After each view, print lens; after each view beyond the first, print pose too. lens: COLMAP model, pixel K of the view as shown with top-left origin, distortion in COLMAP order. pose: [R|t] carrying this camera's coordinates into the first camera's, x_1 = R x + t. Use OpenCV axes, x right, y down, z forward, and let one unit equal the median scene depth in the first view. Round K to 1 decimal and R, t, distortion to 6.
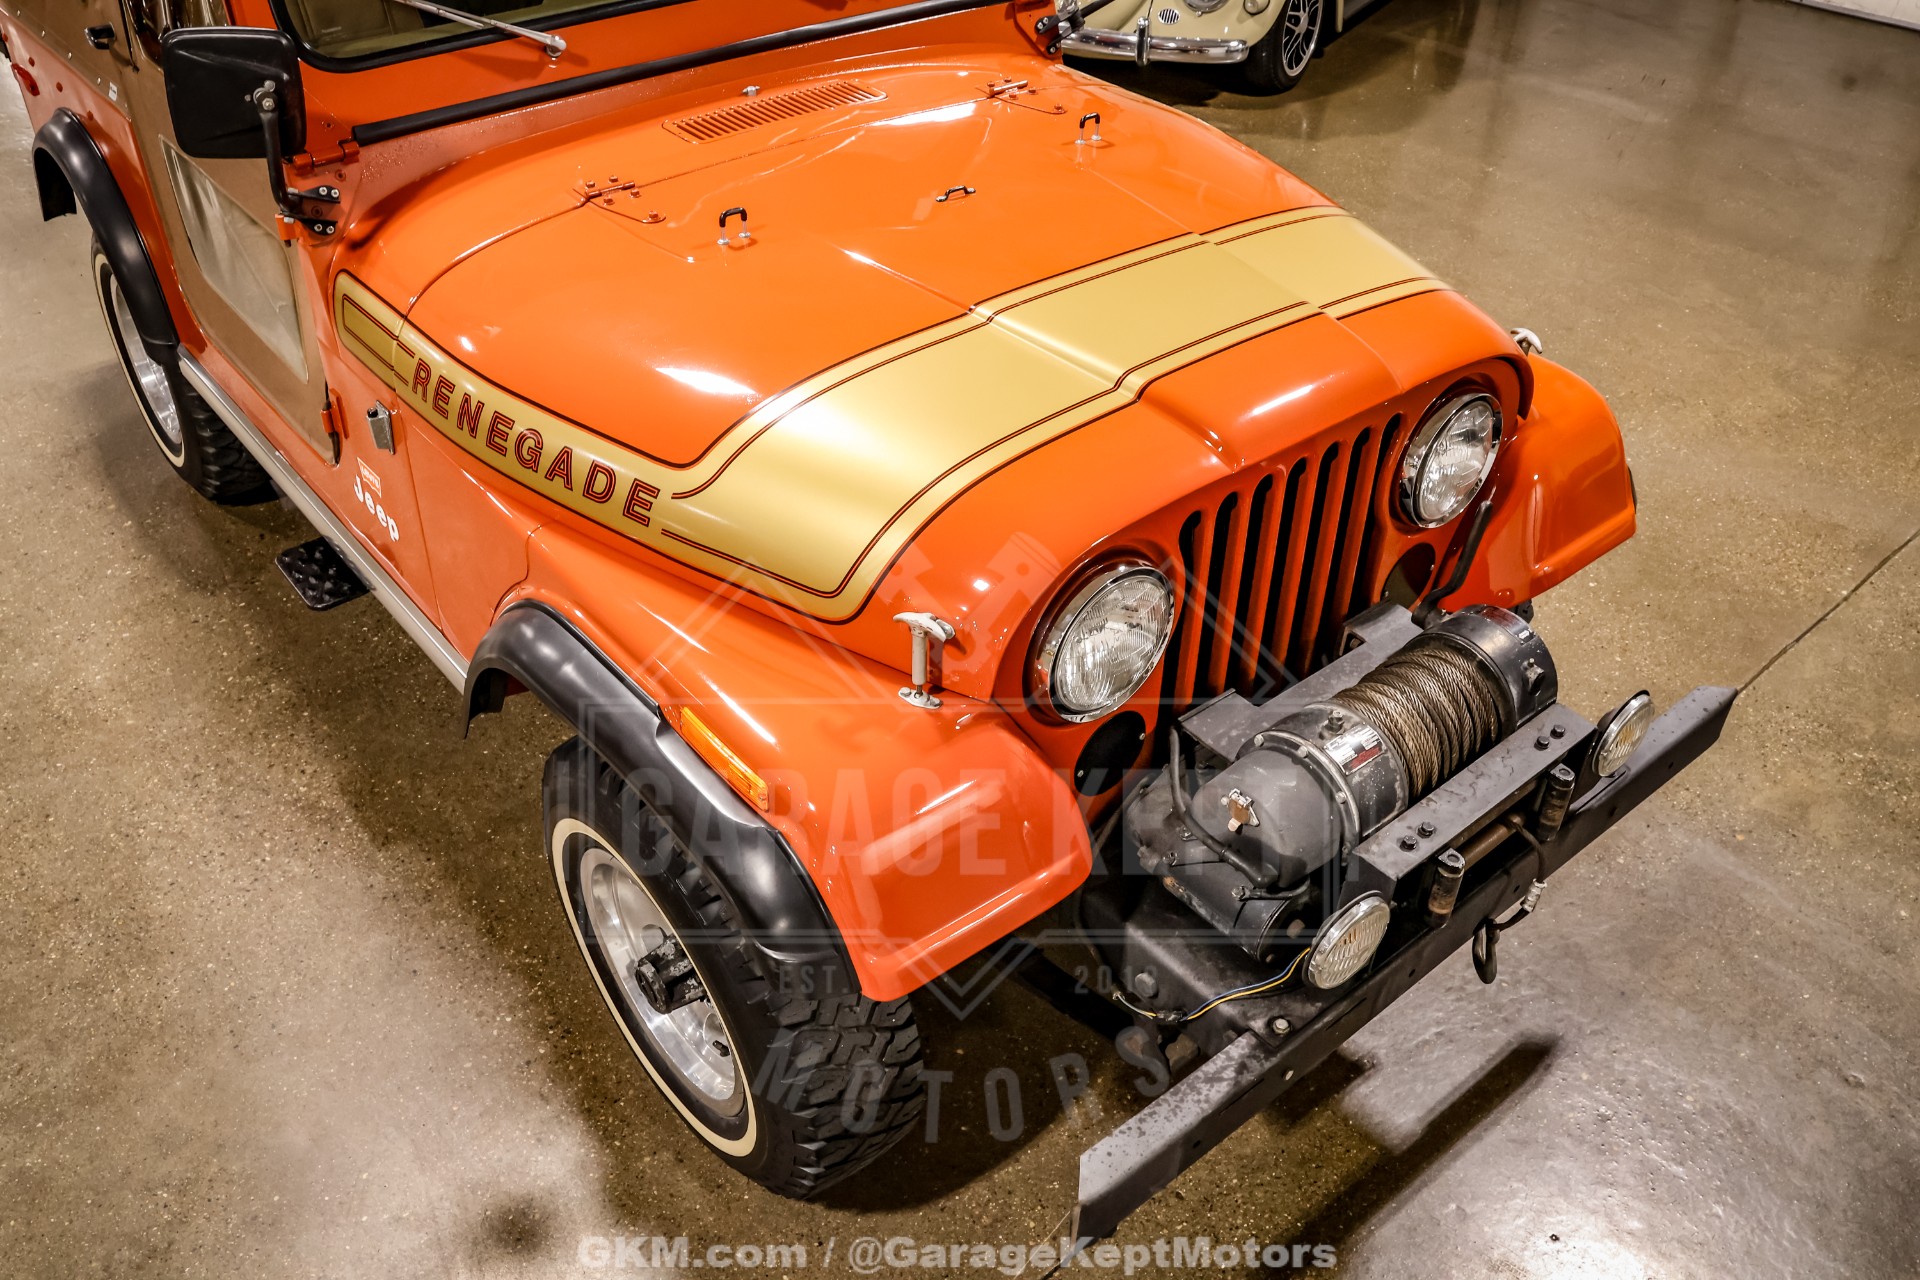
lens RADIAL K [[1616.2, 0, 958.4], [0, 1616.2, 638.3], [0, 0, 1]] dist [-0.162235, 0.135344]
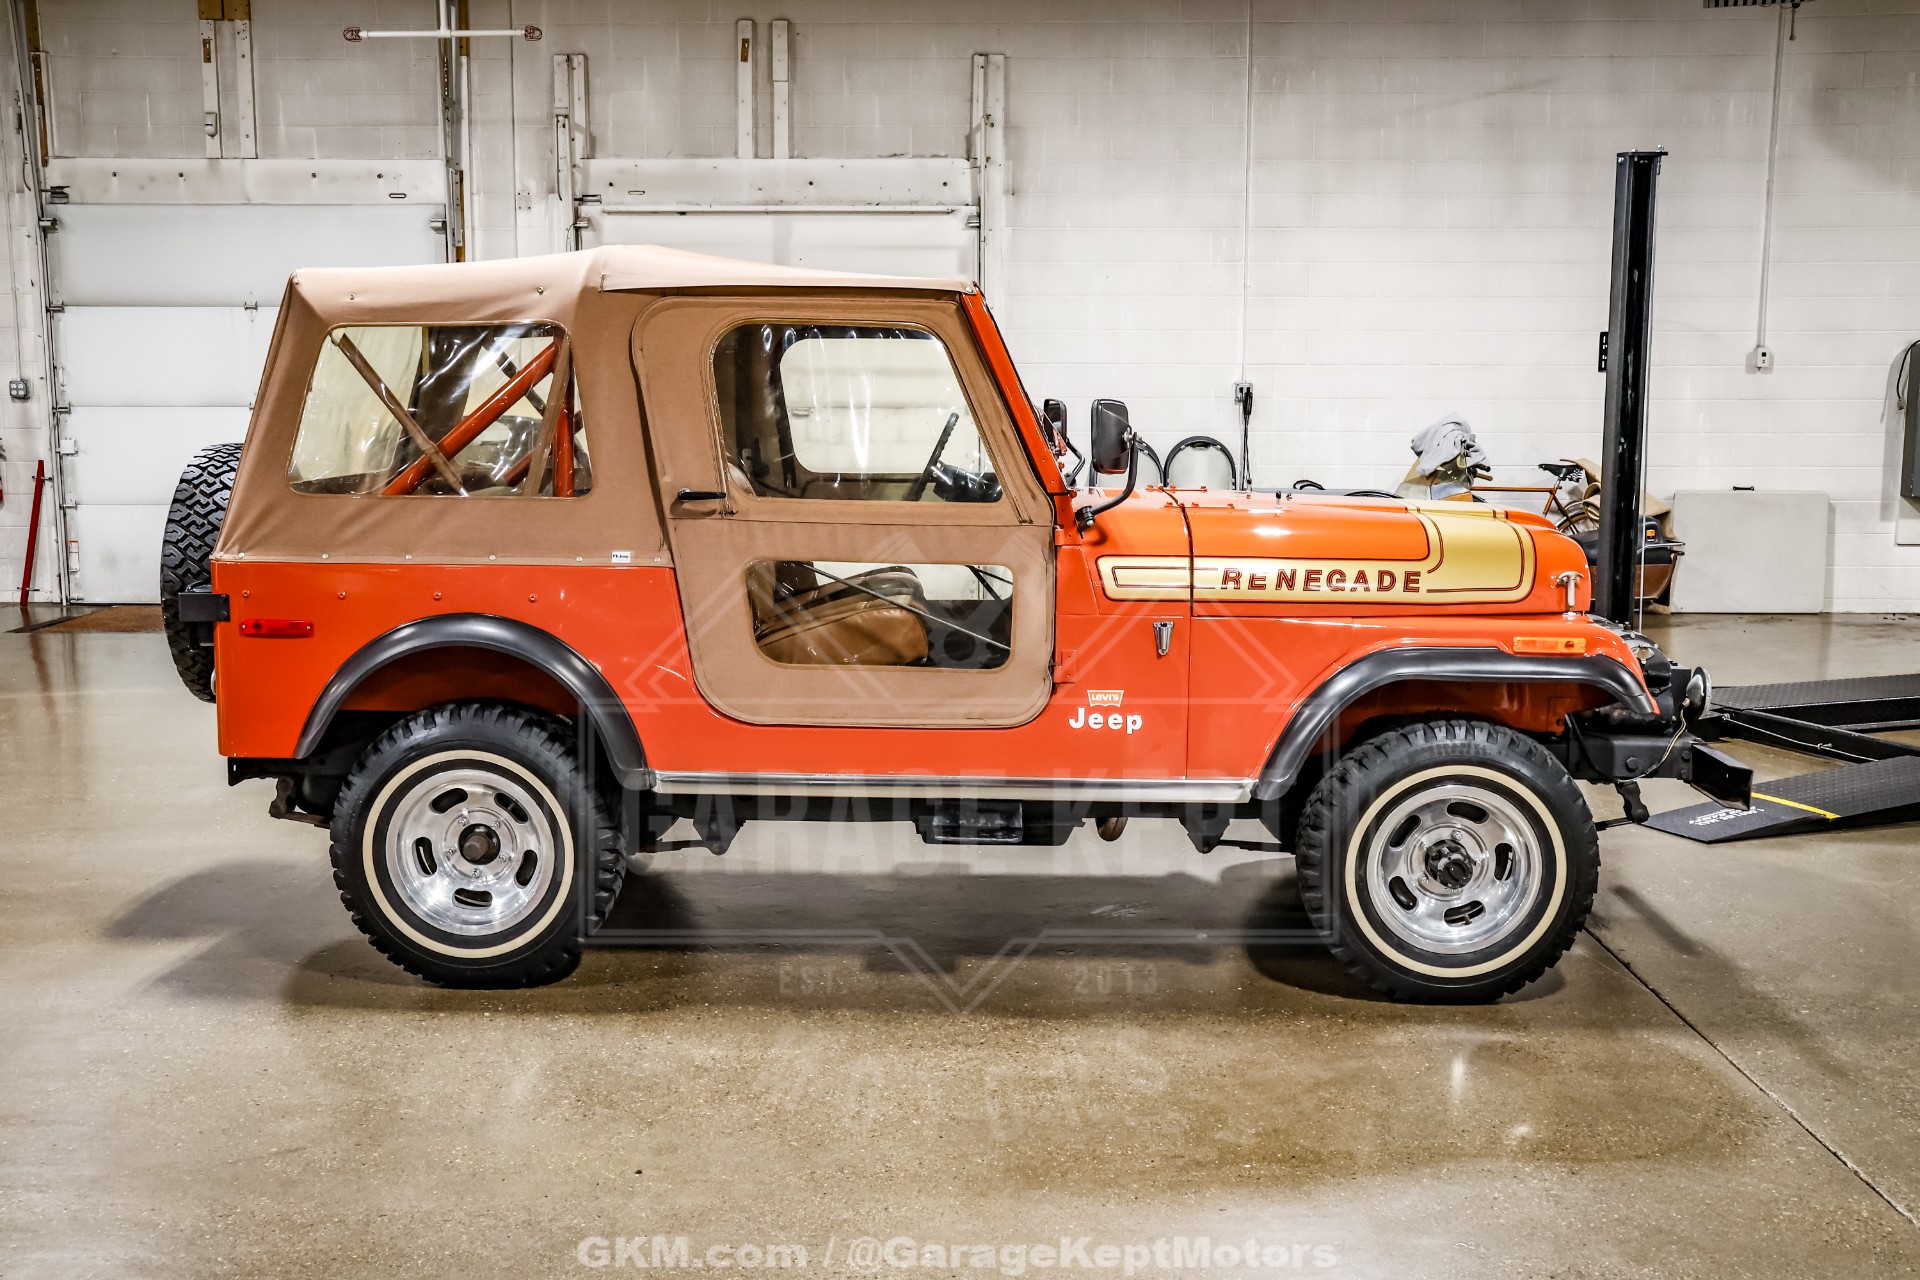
lens RADIAL K [[2062.1, 0, 943.7], [0, 2062.1, 635.5], [0, 0, 1]] dist [-0.065260, 0.274964]
pose [[0.665761, -0.111730, 0.737753, -1.924294], [0.451252, 0.847716, -0.278834, 0.328915], [-0.594251, 0.518549, 0.614795, -0.158916]]
